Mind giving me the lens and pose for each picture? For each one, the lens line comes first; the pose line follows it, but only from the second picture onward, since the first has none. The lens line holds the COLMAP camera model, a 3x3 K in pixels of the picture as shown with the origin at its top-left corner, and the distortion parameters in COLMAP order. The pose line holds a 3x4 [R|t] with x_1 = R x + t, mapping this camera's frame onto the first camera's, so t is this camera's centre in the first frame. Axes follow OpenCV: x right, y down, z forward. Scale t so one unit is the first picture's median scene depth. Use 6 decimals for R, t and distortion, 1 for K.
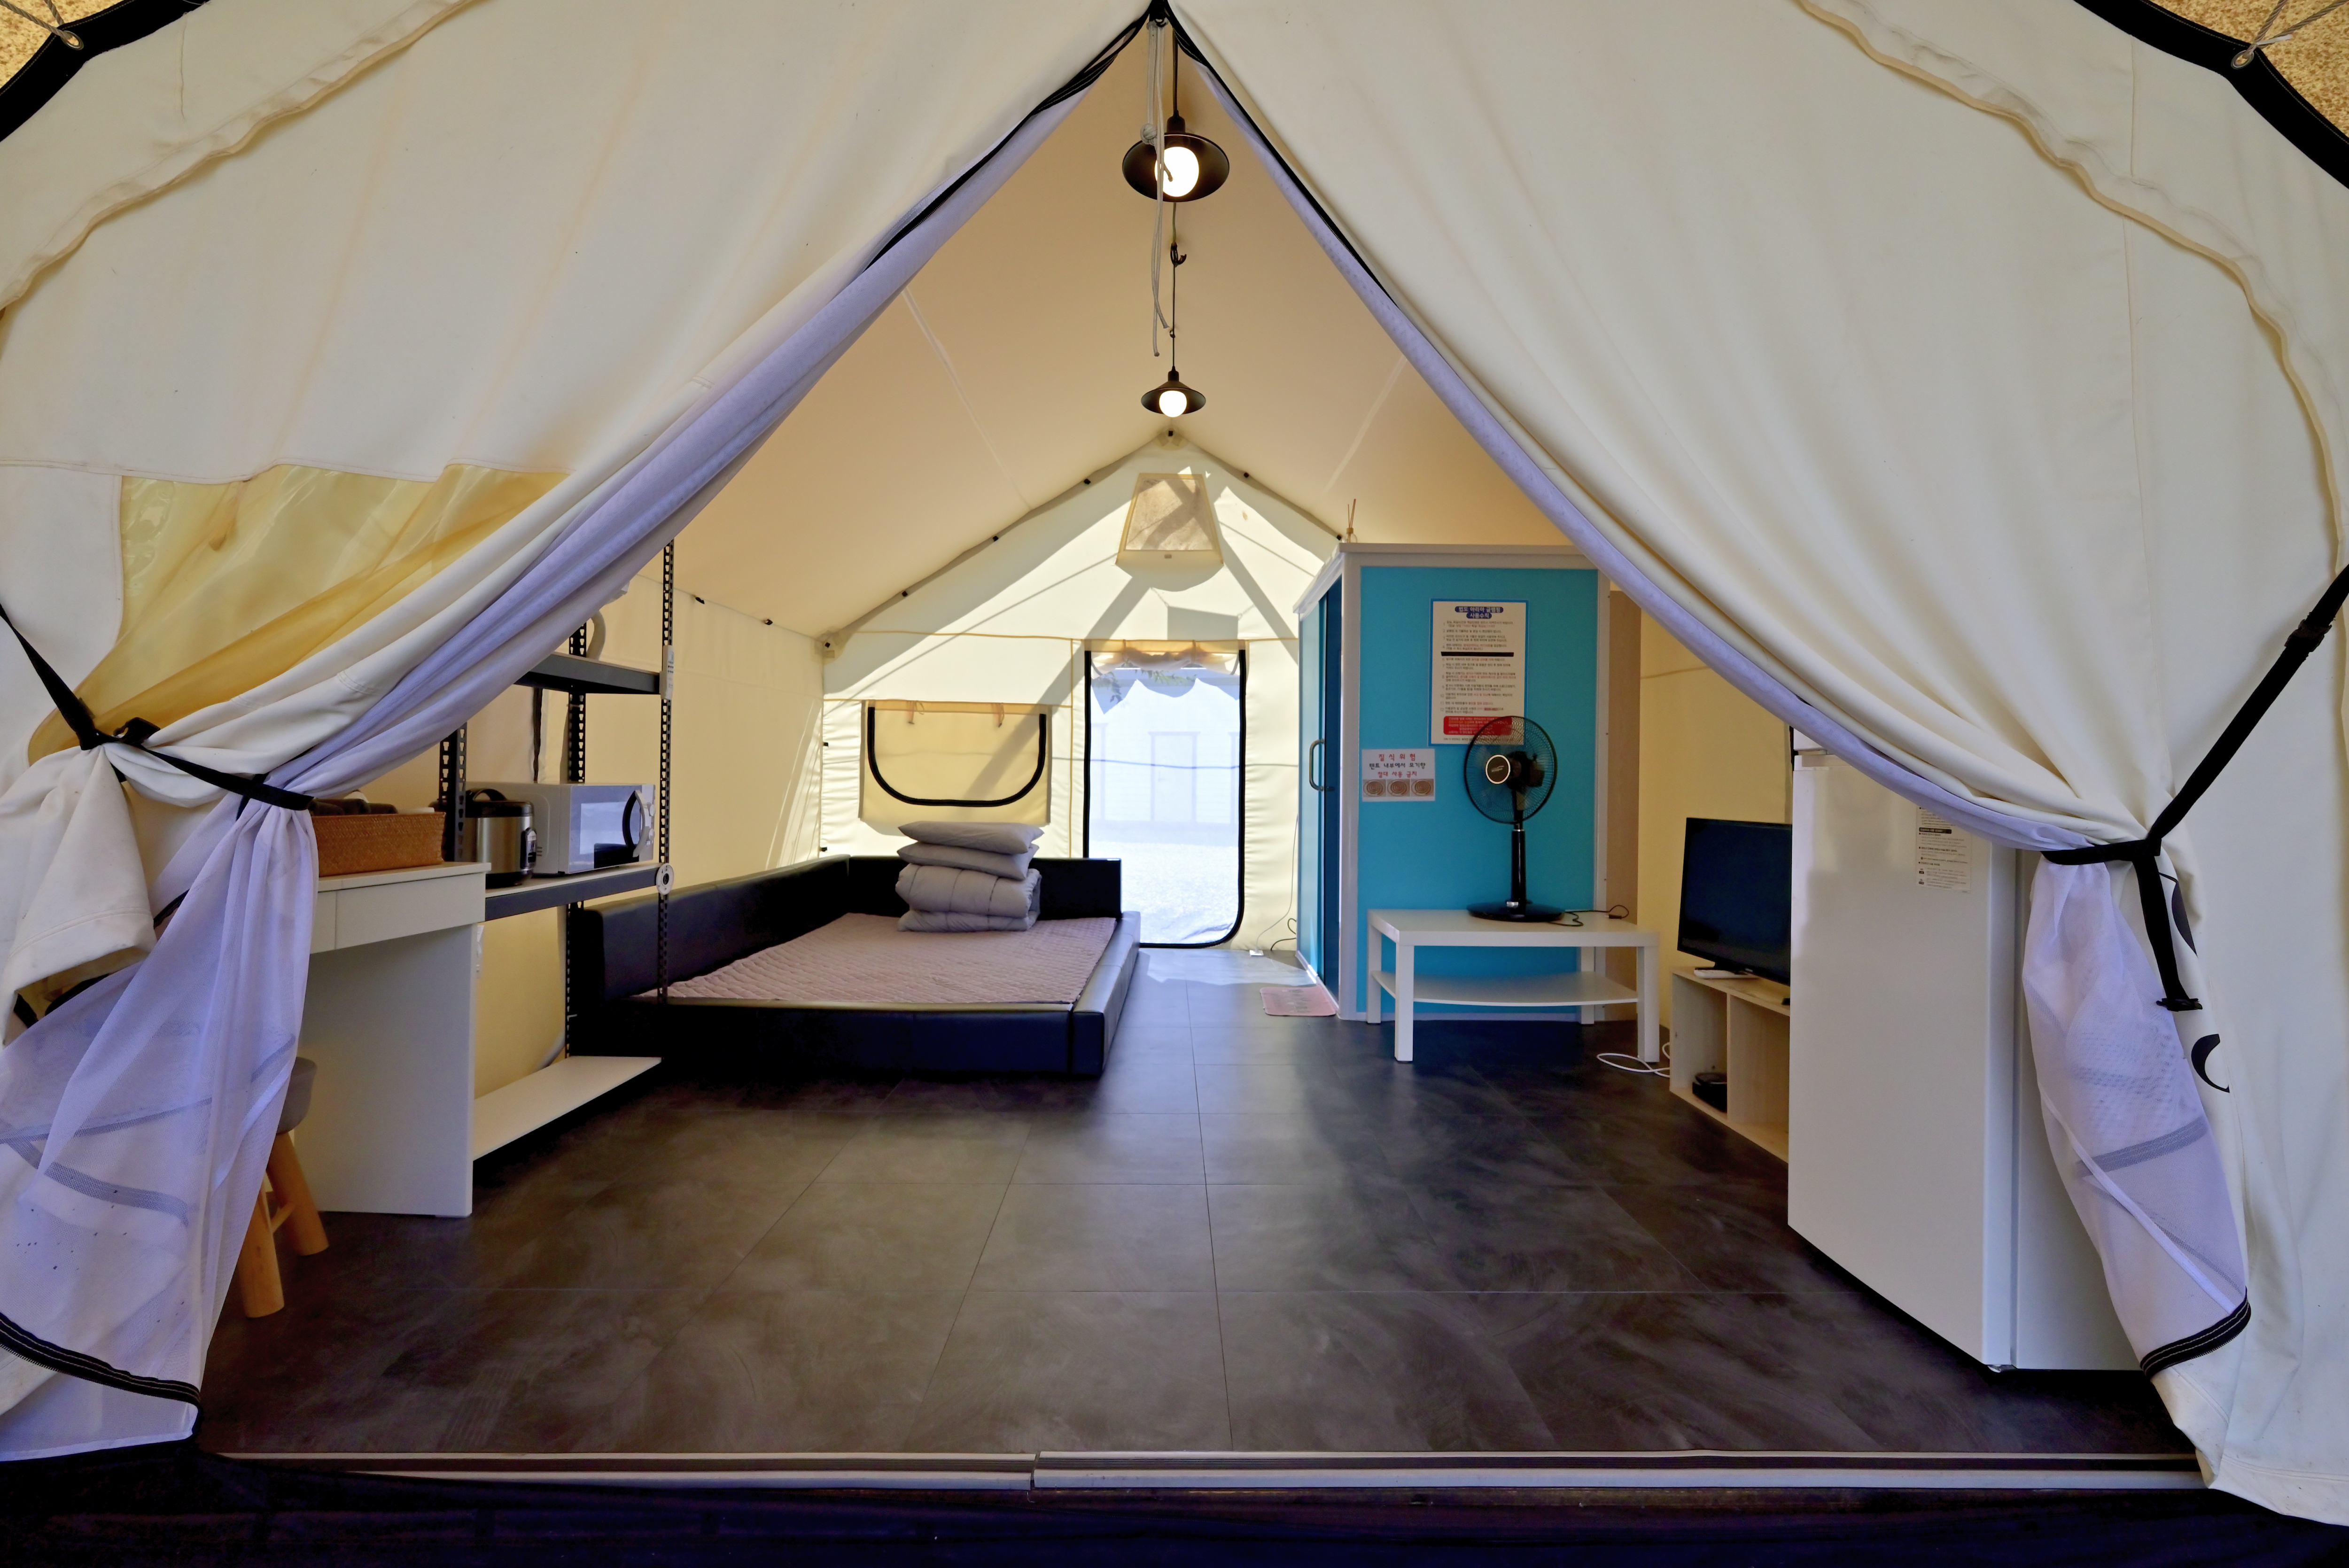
lens RADIAL K [[914.3, 0, 1173.1], [0, 914.3, 781.6], [0, 0, 1]] dist [-0.000326, -0.000011]
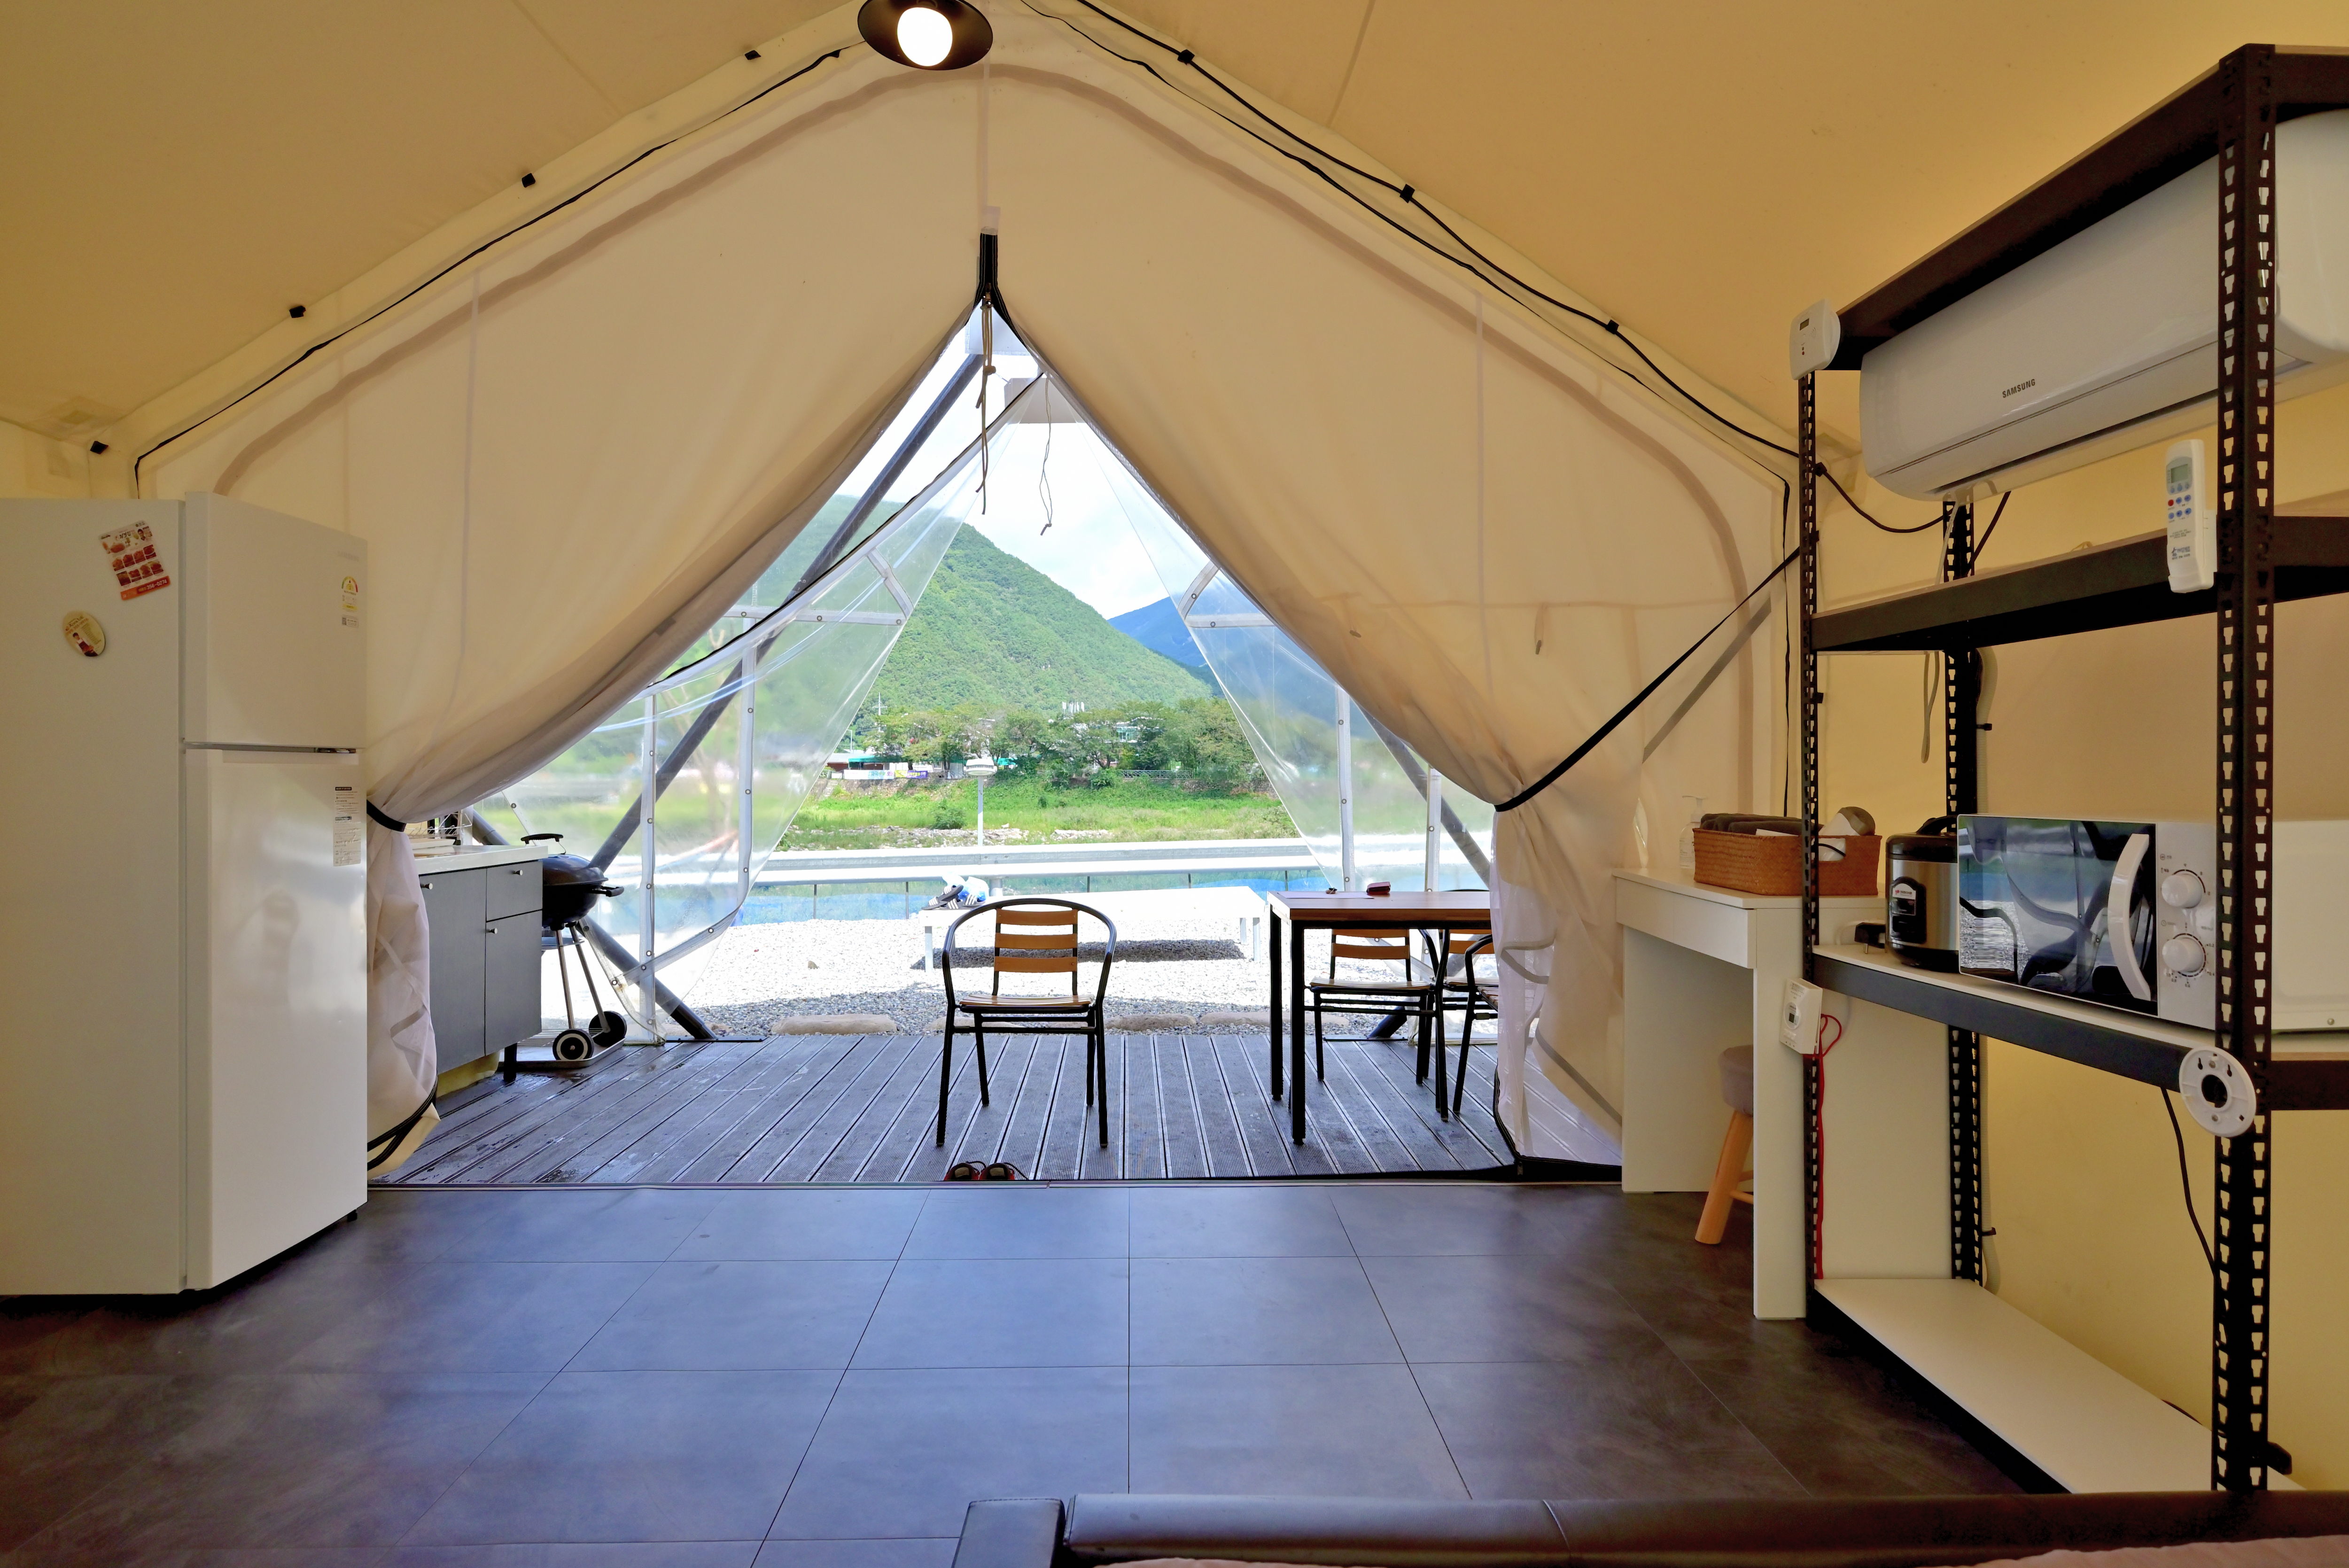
lens RADIAL K [[1286.4, 0, 1175.3], [0, 1286.4, 780.5], [0, 0, 1]] dist [-0.000797, -0.000090]
pose [[-0.999425, -0.018077, -0.028672, -0.167253], [-0.018119, 0.999835, 0.001201, -0.012004], [0.028646, 0.001720, -0.999588, 1.889434]]
